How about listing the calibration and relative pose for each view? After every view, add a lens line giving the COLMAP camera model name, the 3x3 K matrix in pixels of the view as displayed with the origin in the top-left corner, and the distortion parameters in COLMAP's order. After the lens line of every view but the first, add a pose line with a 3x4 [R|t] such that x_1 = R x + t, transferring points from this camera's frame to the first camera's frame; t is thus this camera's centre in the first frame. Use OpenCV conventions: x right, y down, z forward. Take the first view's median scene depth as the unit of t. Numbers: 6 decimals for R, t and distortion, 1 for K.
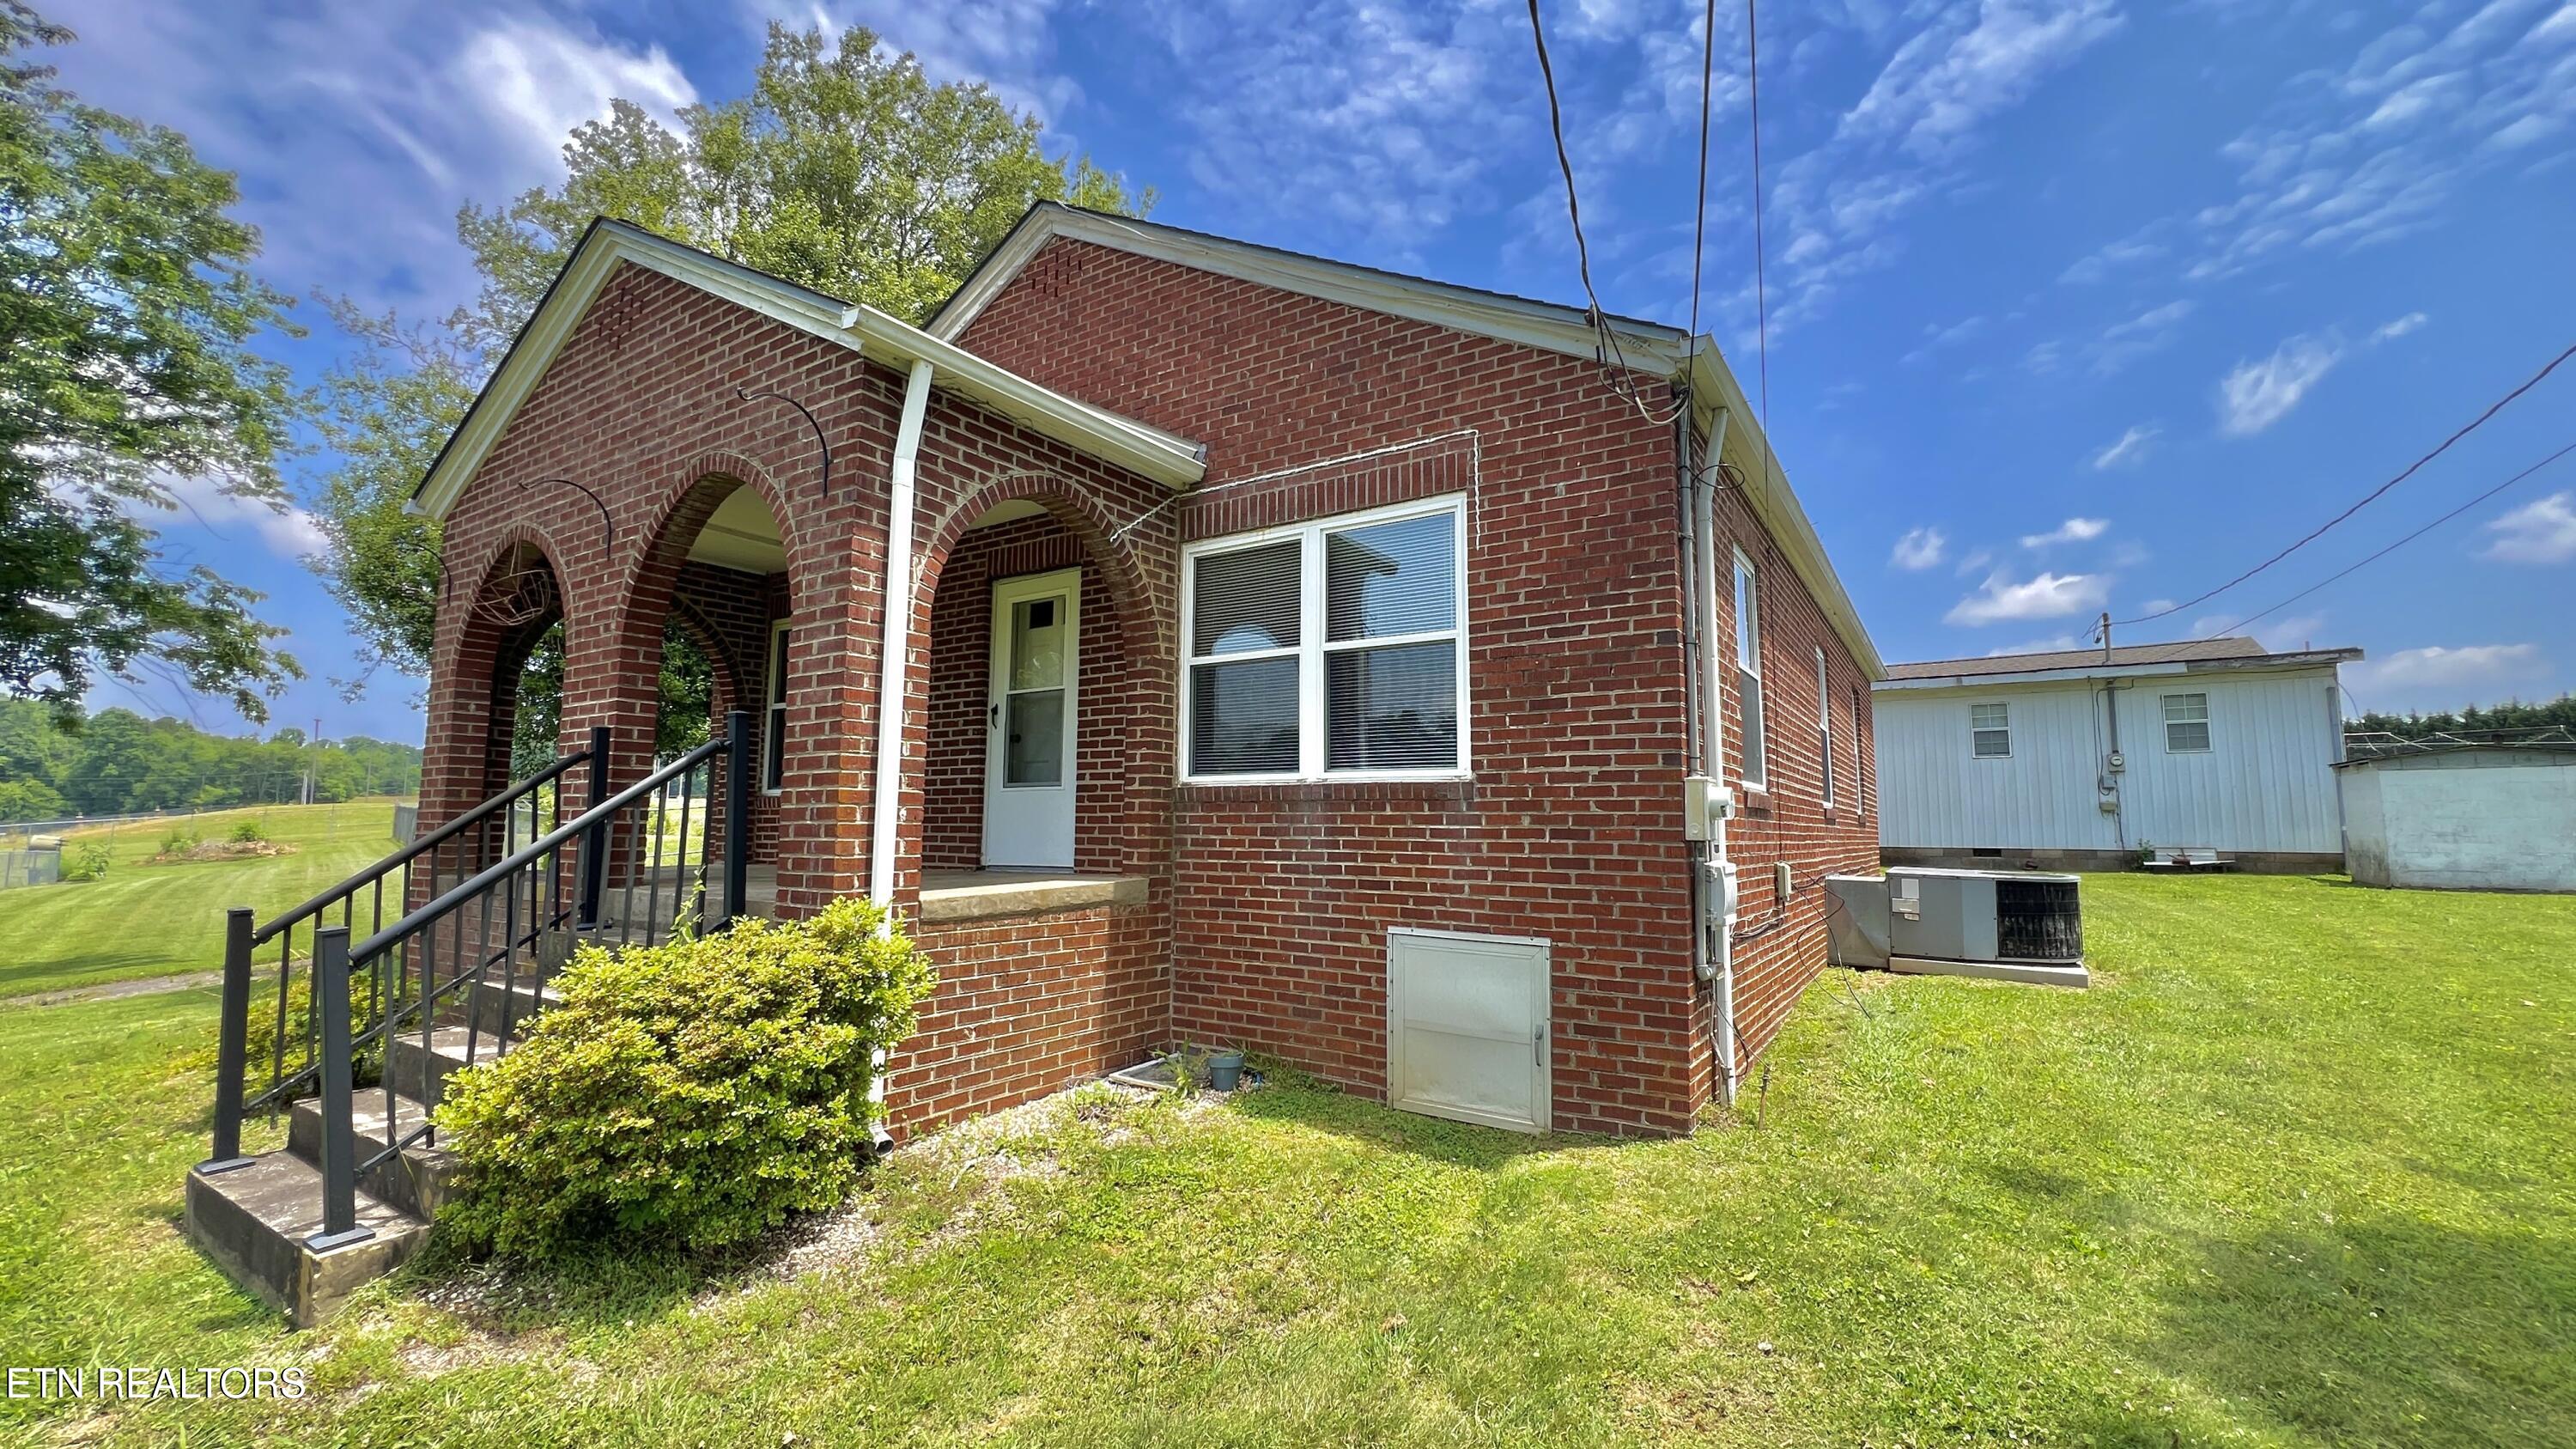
lens RADIAL K [[1037.4, 0, 1288.5], [0, 1037.4, 717.8], [0, 0, 1]] dist [-0.003539, 0.000933]
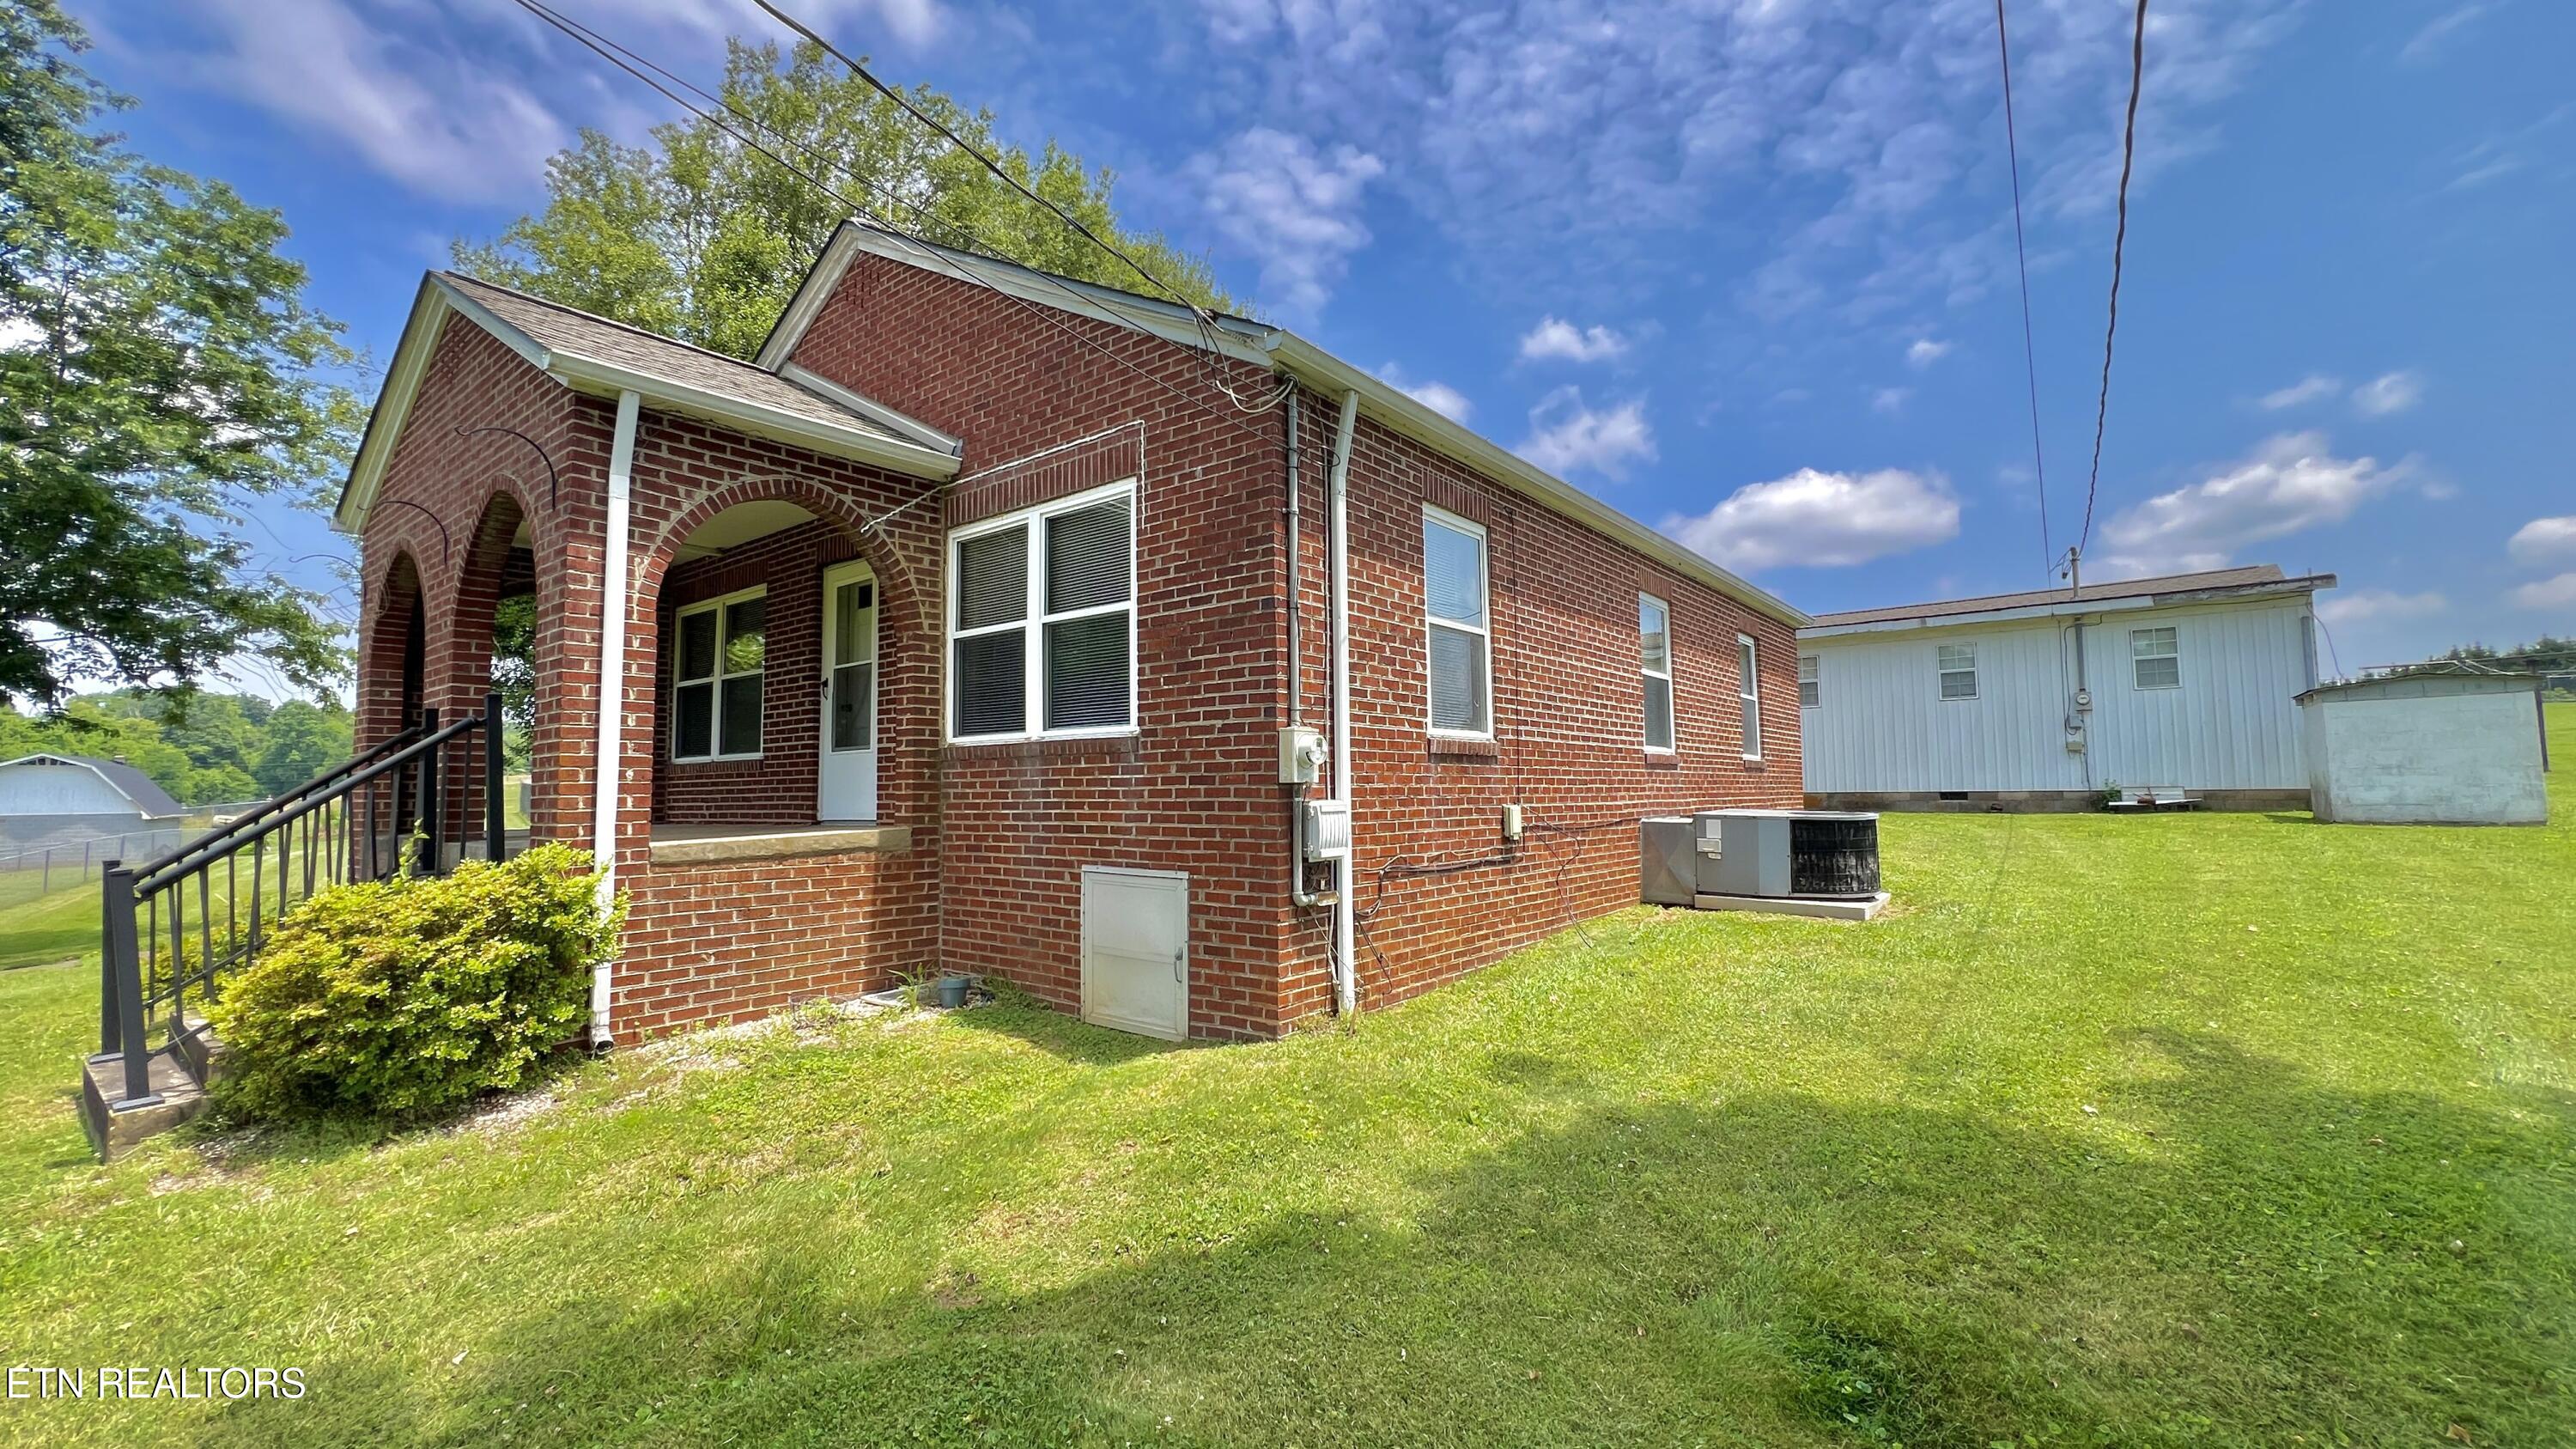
lens RADIAL K [[1037.4, 0, 1290.5], [0, 1037.4, 718.8], [0, 0, 1]] dist [-0.003539, 0.000933]
pose [[0.996021, -0.025571, -0.085367, 0.427500], [0.028869, 0.998875, 0.037620, 0.004833], [0.084309, -0.039935, 0.995639, -0.107510]]
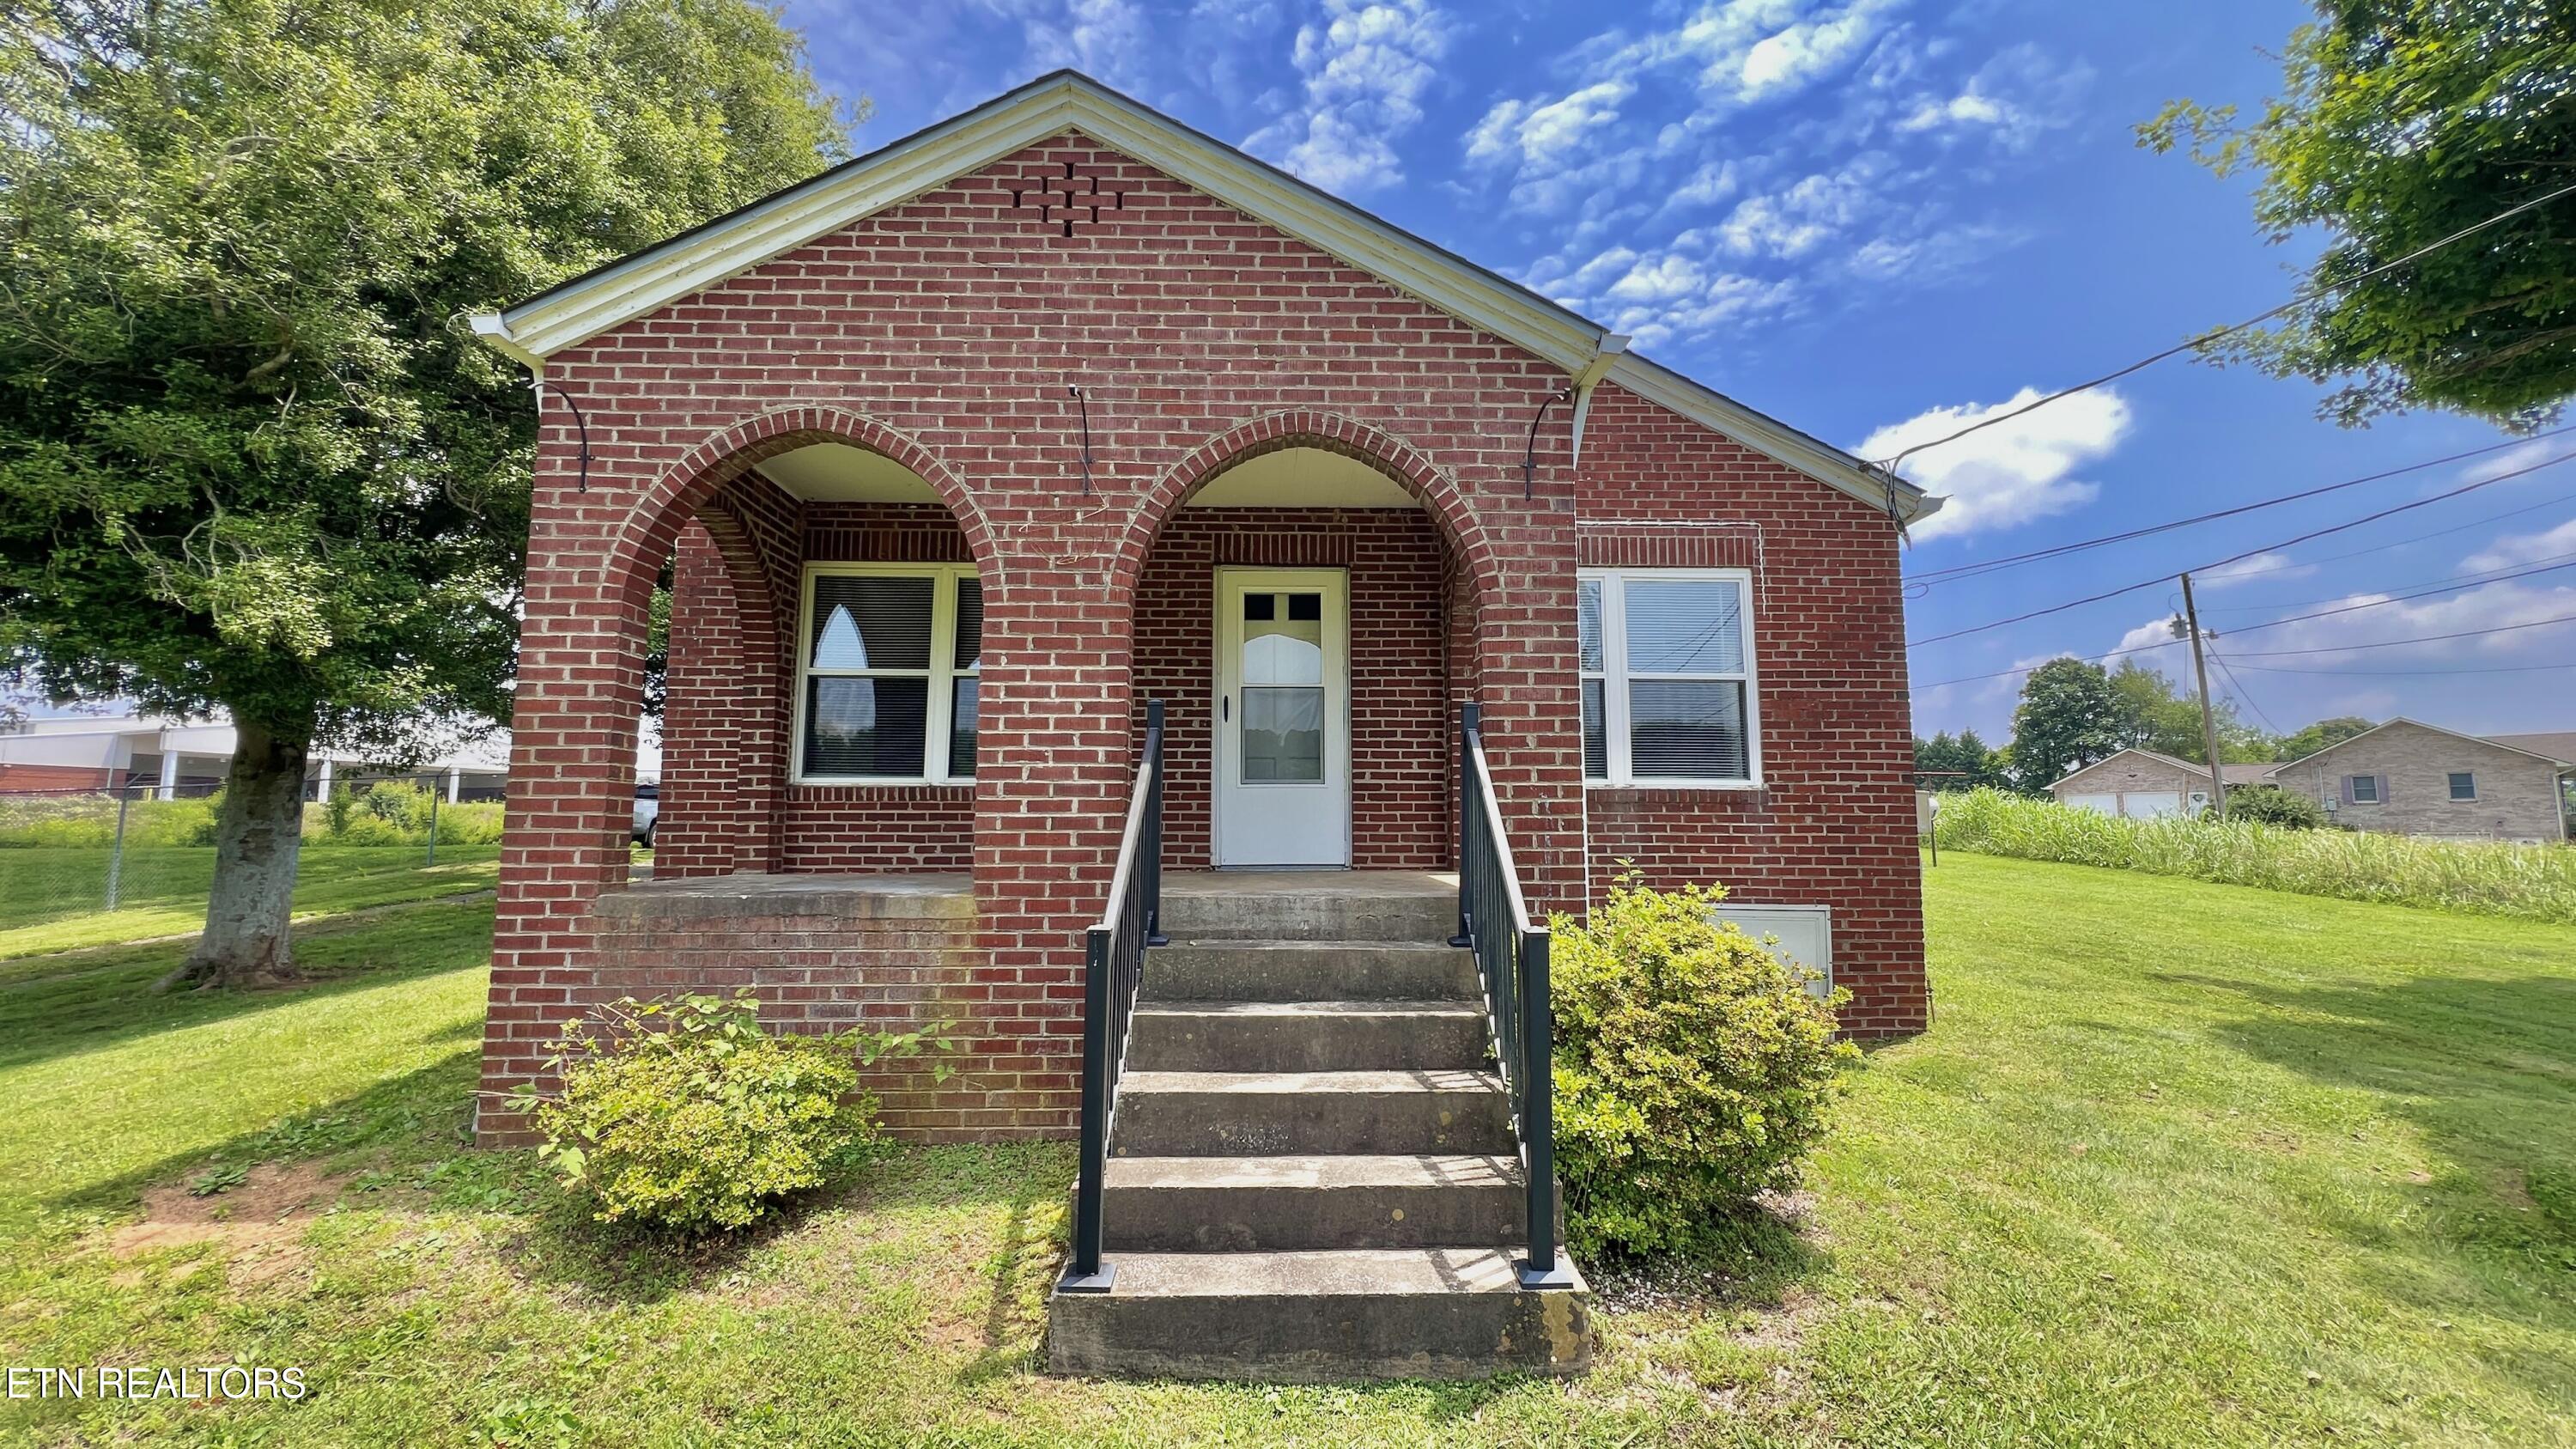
lens RADIAL K [[989.2, 0, 1289.1], [0, 989.2, 744.3], [0, 0, 1]] dist [-0.027919, -0.000369]
pose [[0.831495, 0.059666, 0.552319, -0.991312], [-0.058702, 0.998086, -0.019448, 0.061500], [-0.552423, -0.016251, 0.833406, 0.287570]]
